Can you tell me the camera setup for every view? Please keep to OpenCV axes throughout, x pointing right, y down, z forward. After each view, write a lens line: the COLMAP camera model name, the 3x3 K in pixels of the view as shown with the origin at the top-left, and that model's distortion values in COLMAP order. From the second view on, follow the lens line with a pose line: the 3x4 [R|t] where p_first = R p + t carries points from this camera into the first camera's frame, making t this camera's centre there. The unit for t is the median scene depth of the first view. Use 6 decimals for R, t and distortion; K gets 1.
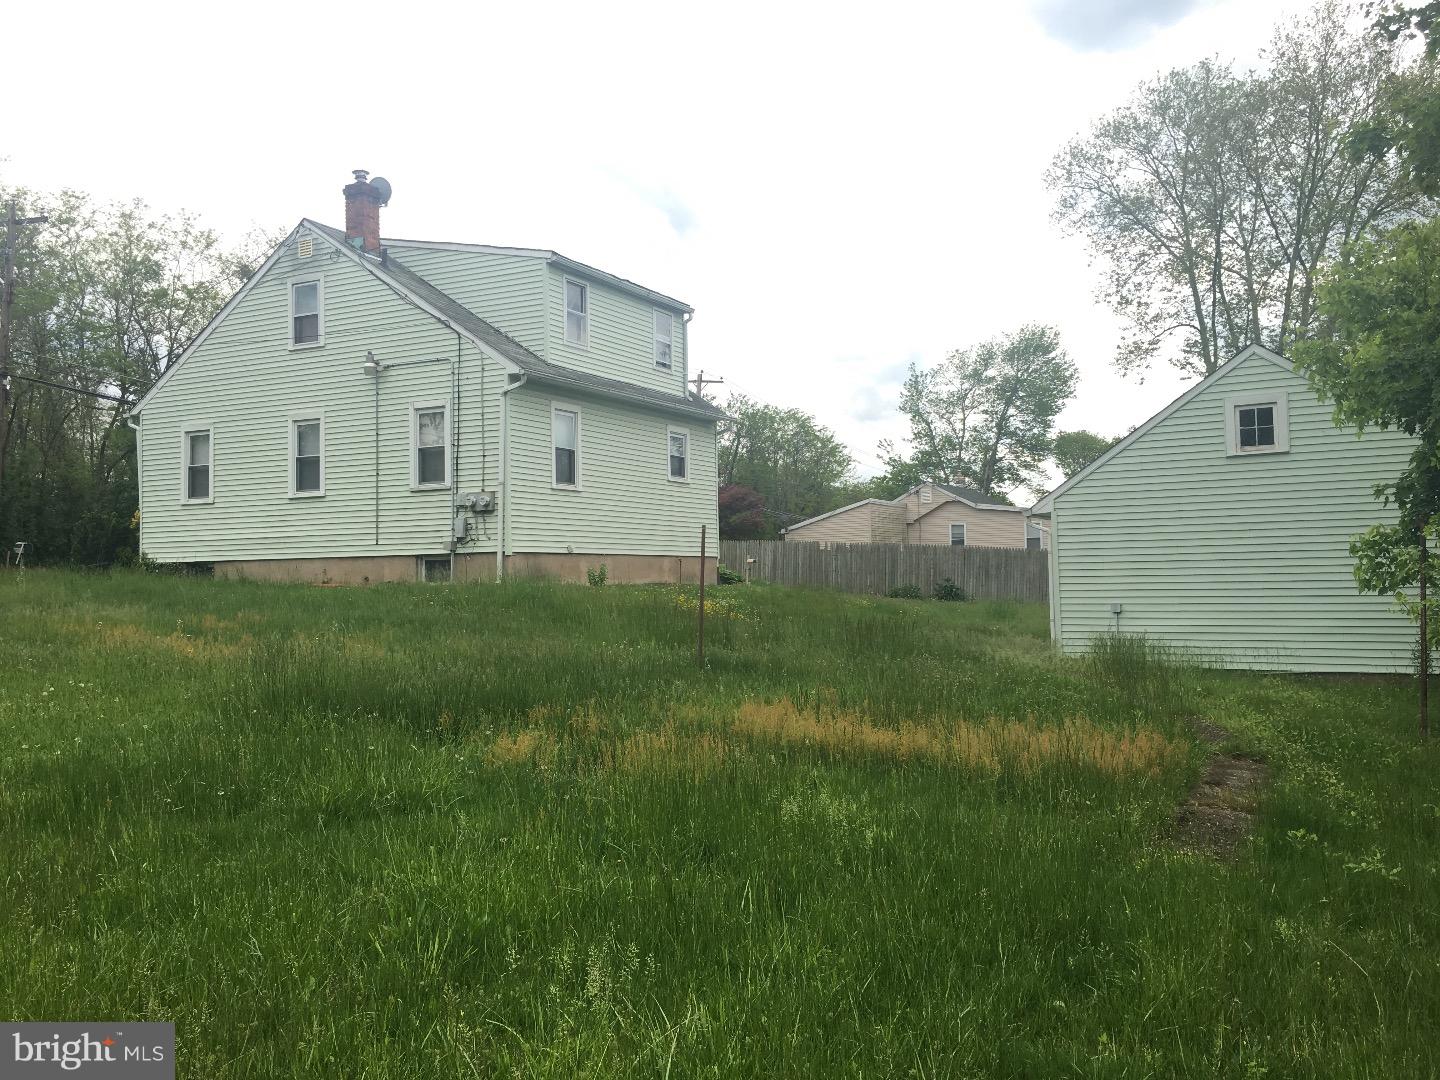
lens RADIAL K [[1233.3, 0, 720.0], [0, 1233.3, 542.1], [0, 0, 1]] dist [0.061612, 0.000278]
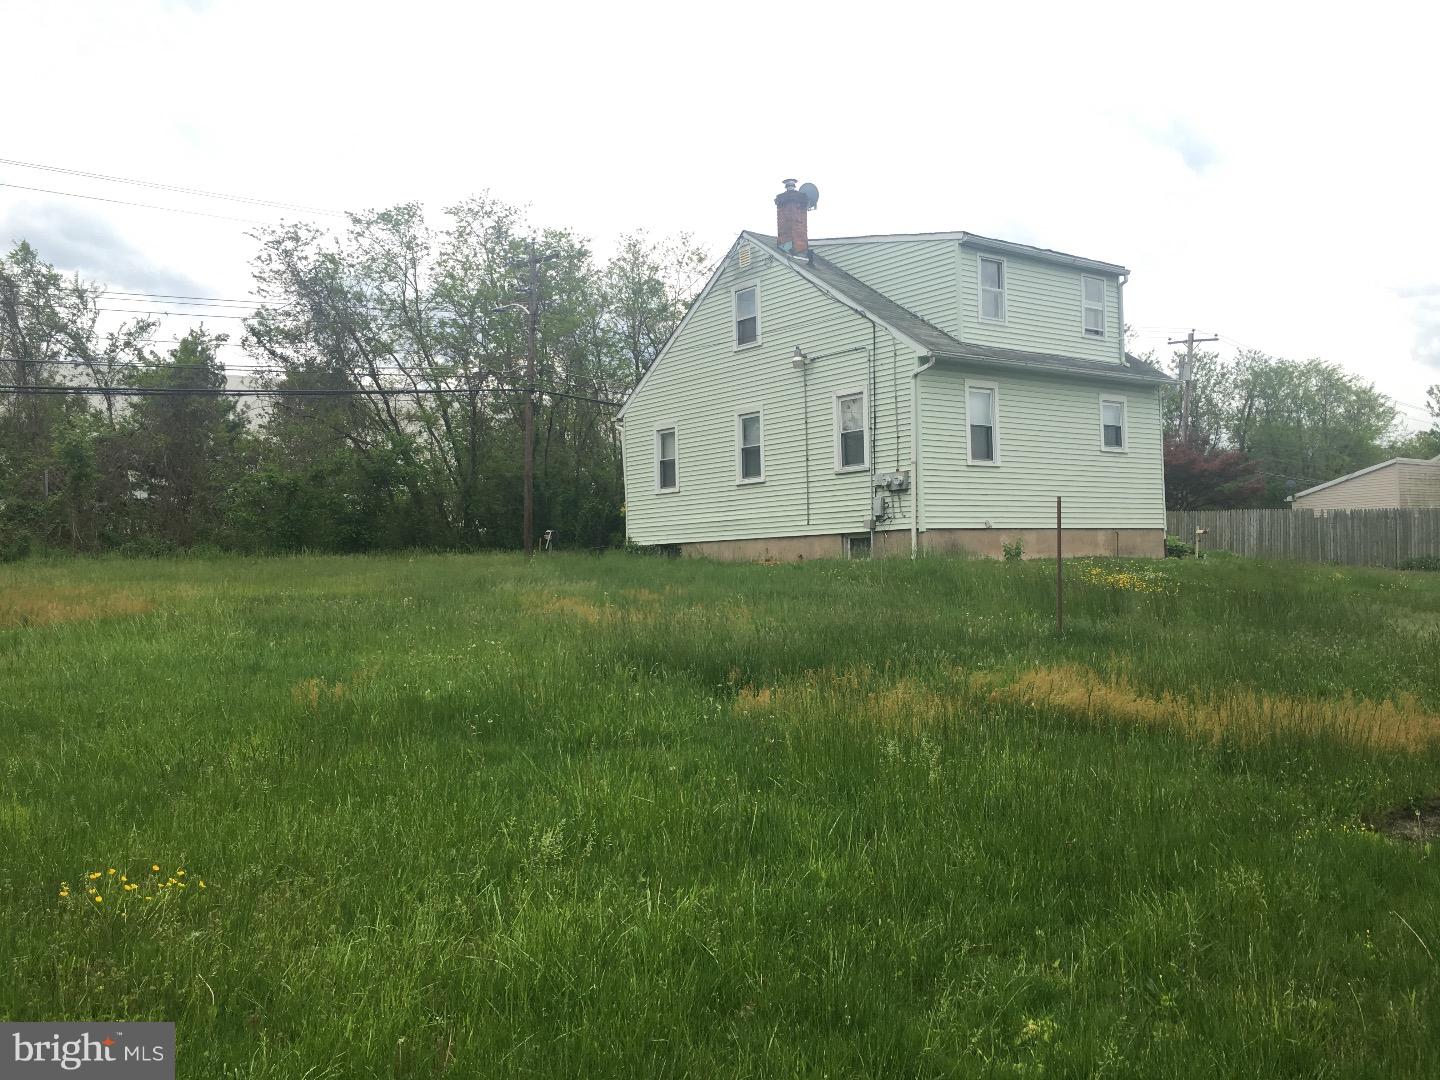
lens RADIAL K [[1233.3, 0, 720.0], [0, 1233.3, 542.1], [0, 0, 1]] dist [0.061612, 0.000278]
pose [[0.916815, -0.019778, -0.398823, 0.079415], [0.026871, 0.999564, 0.012202, 0.001939], [0.398408, -0.021904, 0.916947, -0.018641]]
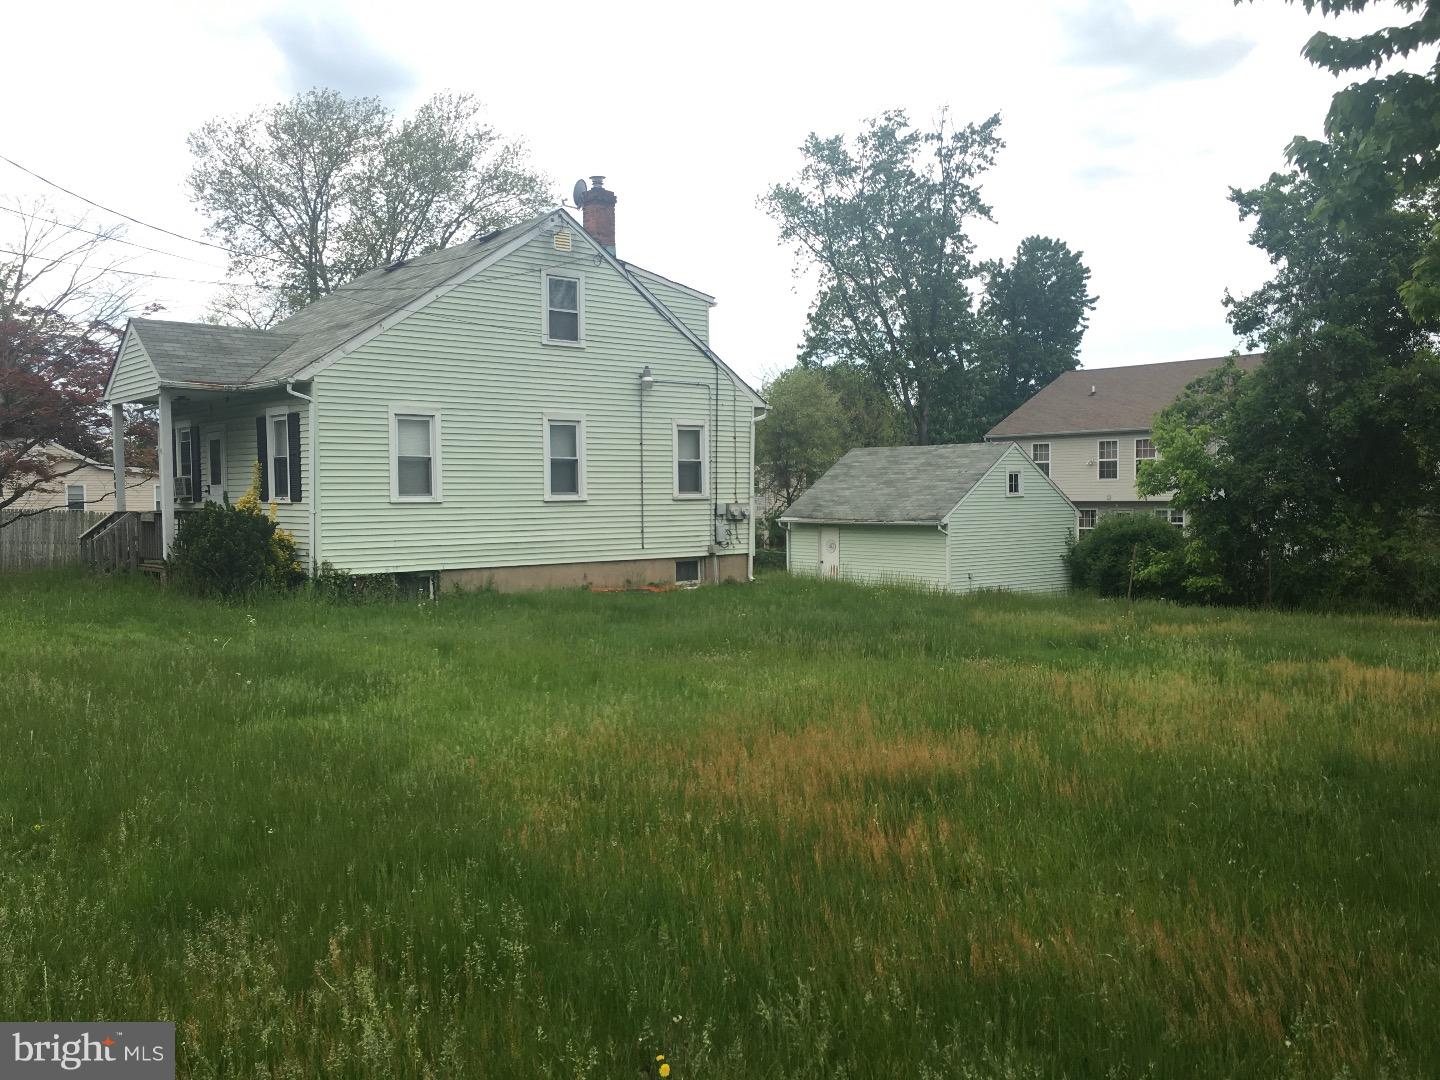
lens RADIAL K [[1233.3, 0, 720.0], [0, 1233.3, 542.1], [0, 0, 1]] dist [0.061612, 0.000278]
pose [[0.356307, -0.020944, 0.934134, -1.200906], [-0.020196, 0.999343, 0.030109, -0.035470], [-0.934151, -0.029593, 0.355650, 0.544244]]
